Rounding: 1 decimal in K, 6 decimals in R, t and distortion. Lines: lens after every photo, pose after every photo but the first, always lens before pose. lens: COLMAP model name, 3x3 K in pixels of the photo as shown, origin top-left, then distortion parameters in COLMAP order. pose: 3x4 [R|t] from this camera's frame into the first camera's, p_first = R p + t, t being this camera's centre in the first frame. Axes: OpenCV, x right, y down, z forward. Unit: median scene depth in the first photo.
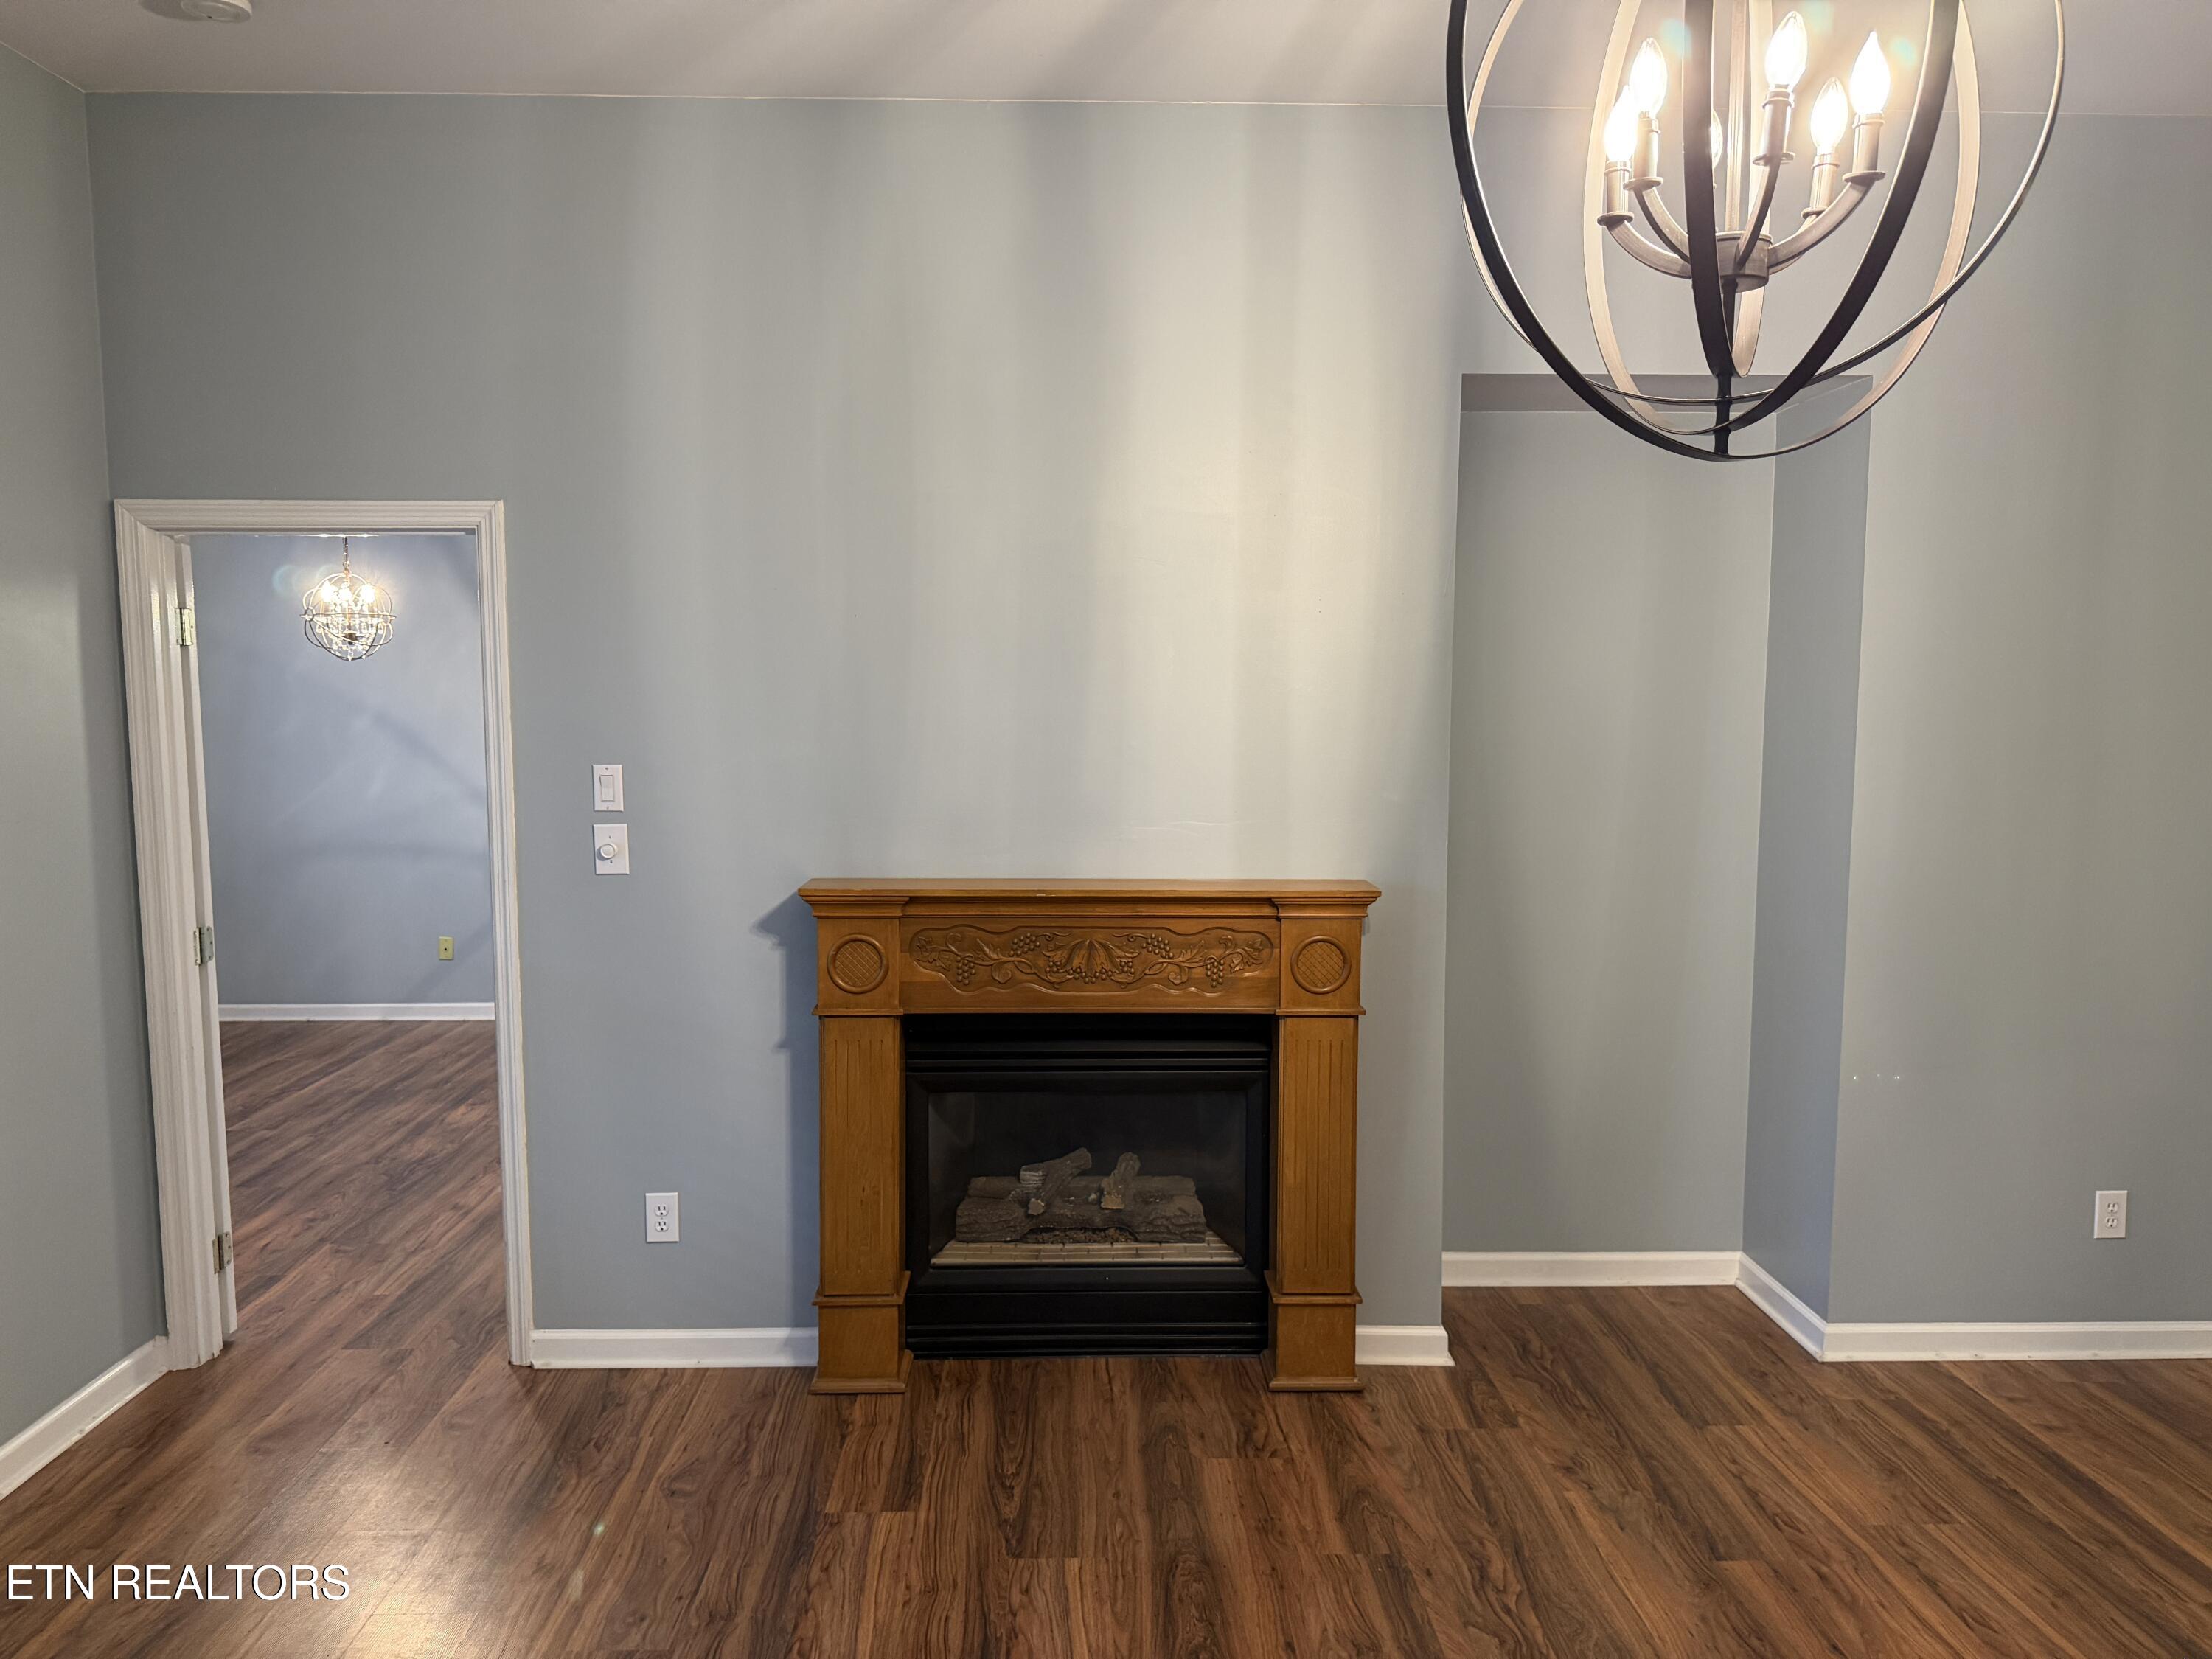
lens RADIAL K [[1569.2, 0, 1097.9], [0, 1569.2, 805.8], [0, 0, 1]] dist [0.044890, -0.014906]
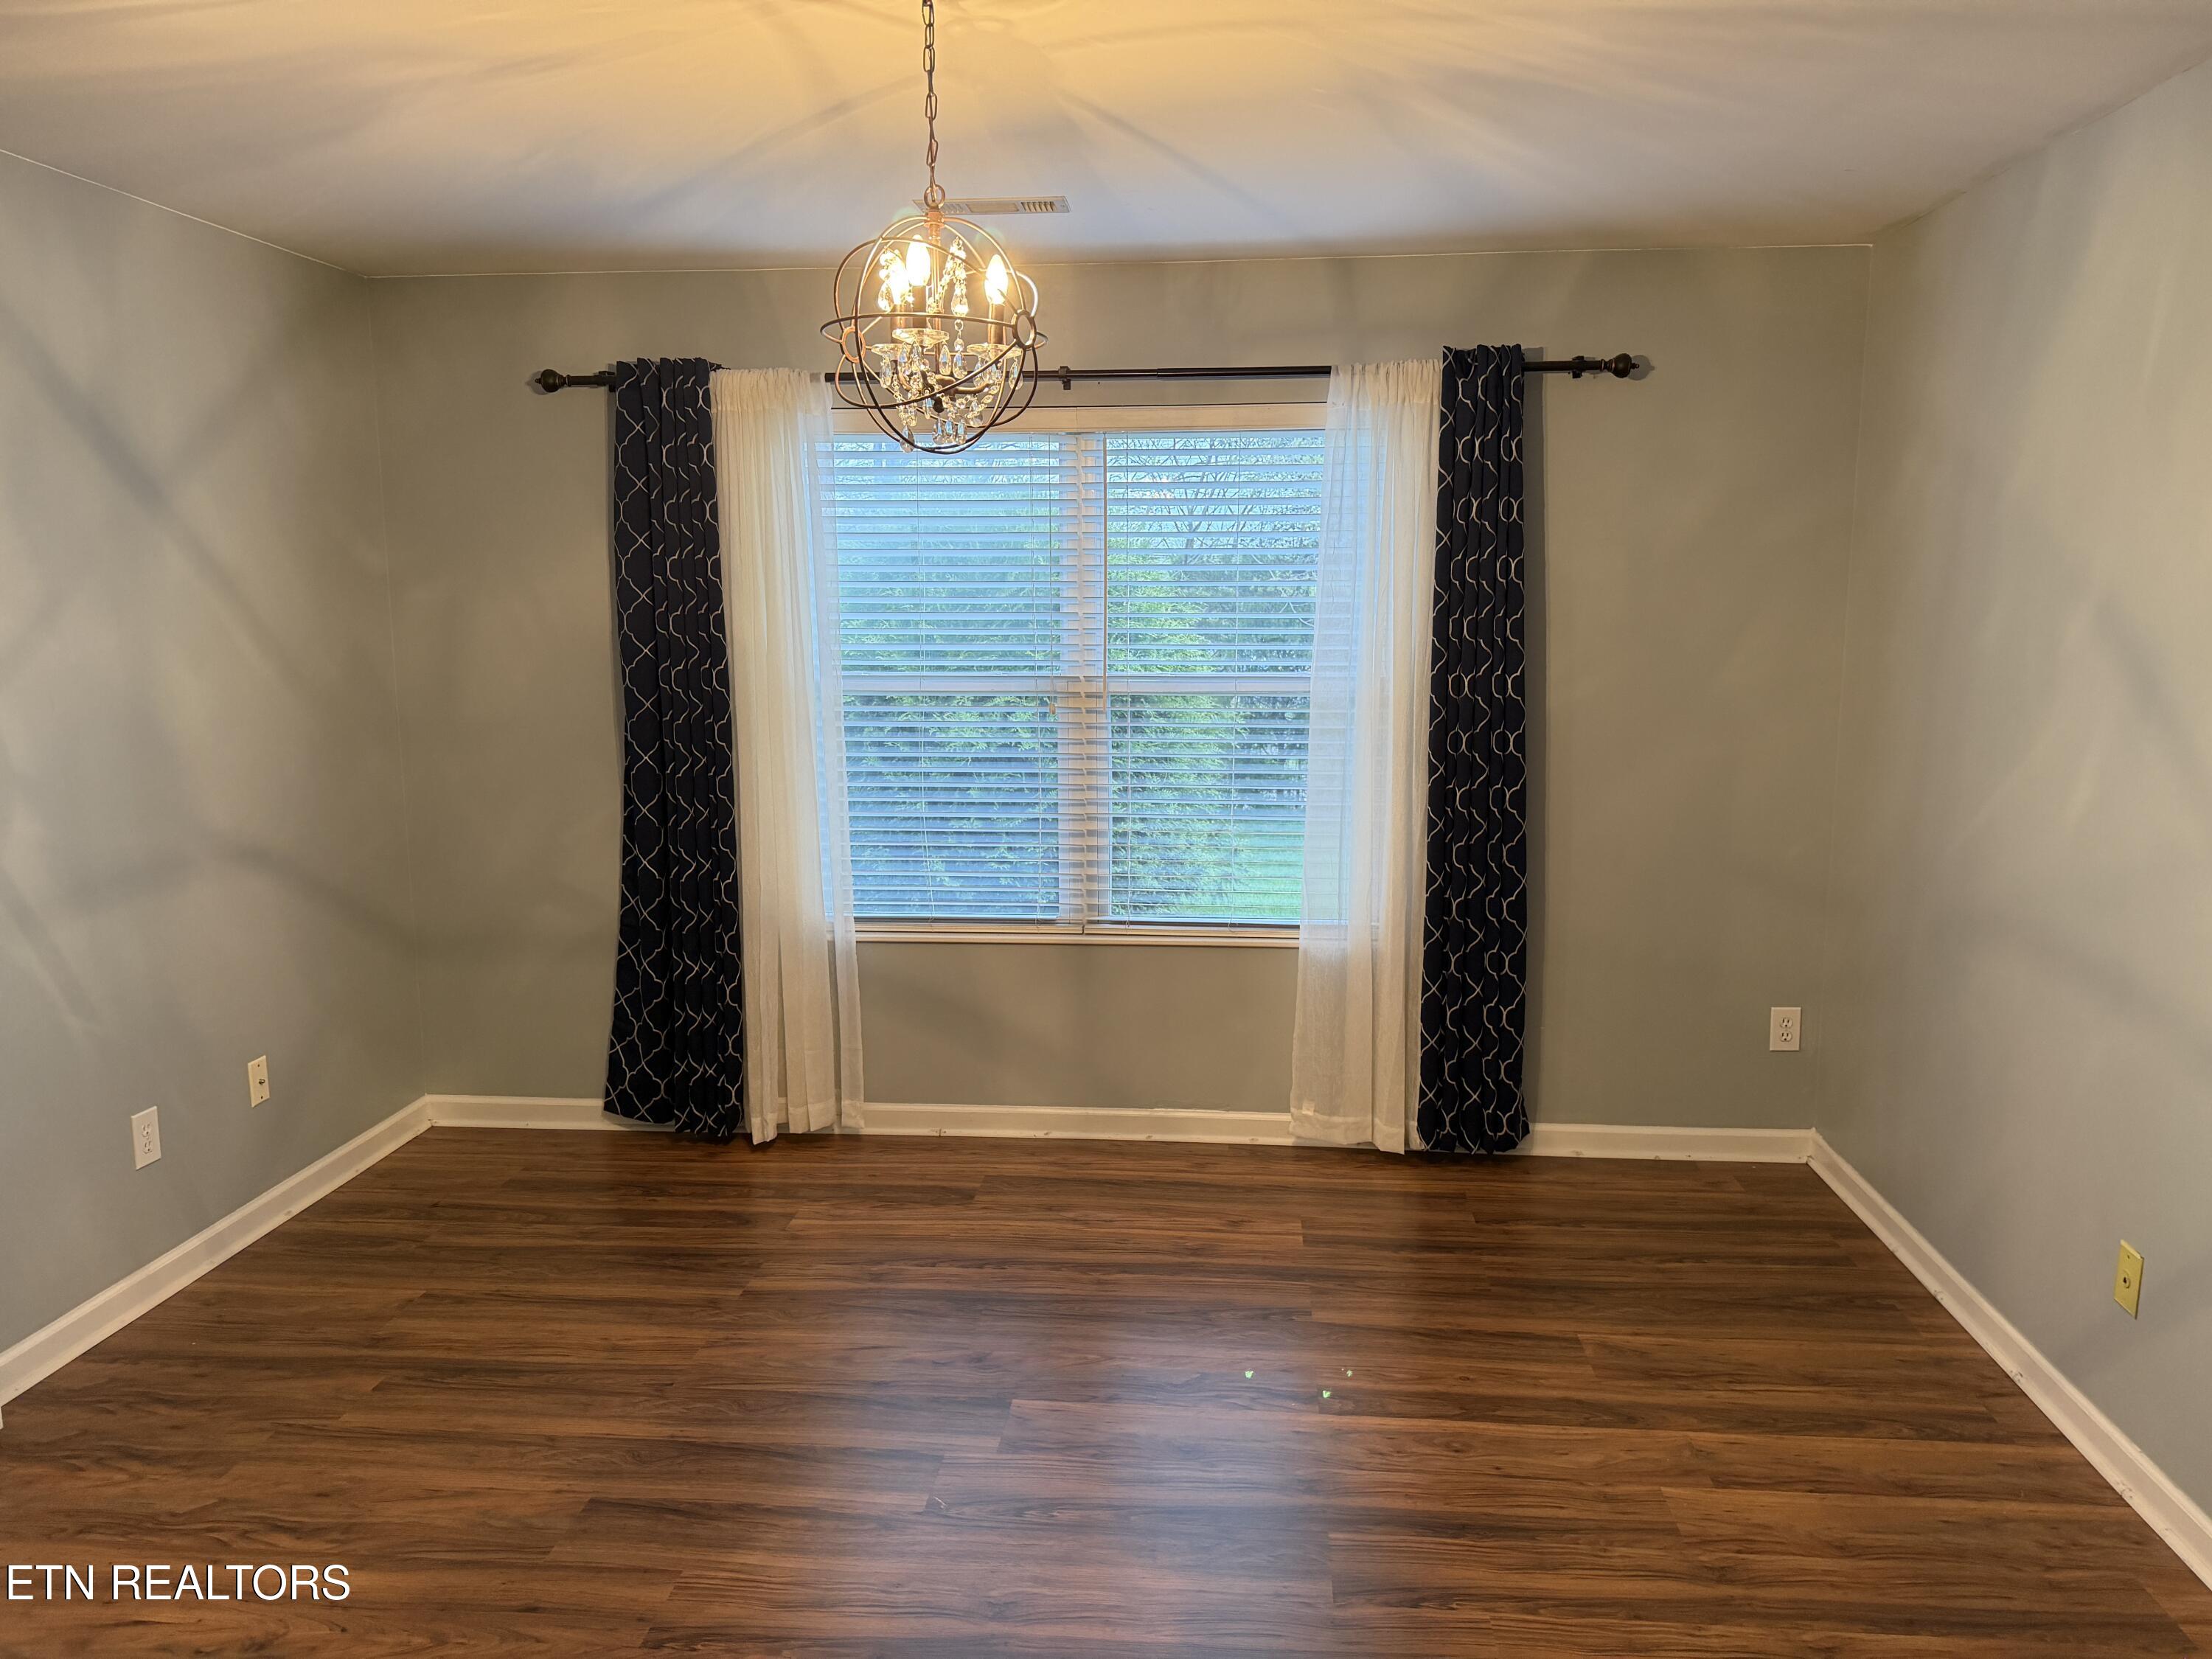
lens RADIAL K [[1569.2, 0, 1107.6], [0, 1569.2, 827.2], [0, 0, 1]] dist [0.044890, -0.014906]
pose [[-0.112560, 0.154024, -0.981635, -0.079720], [-0.070482, 0.984187, 0.162506, -0.069392], [0.991142, 0.087479, -0.099924, 1.129104]]
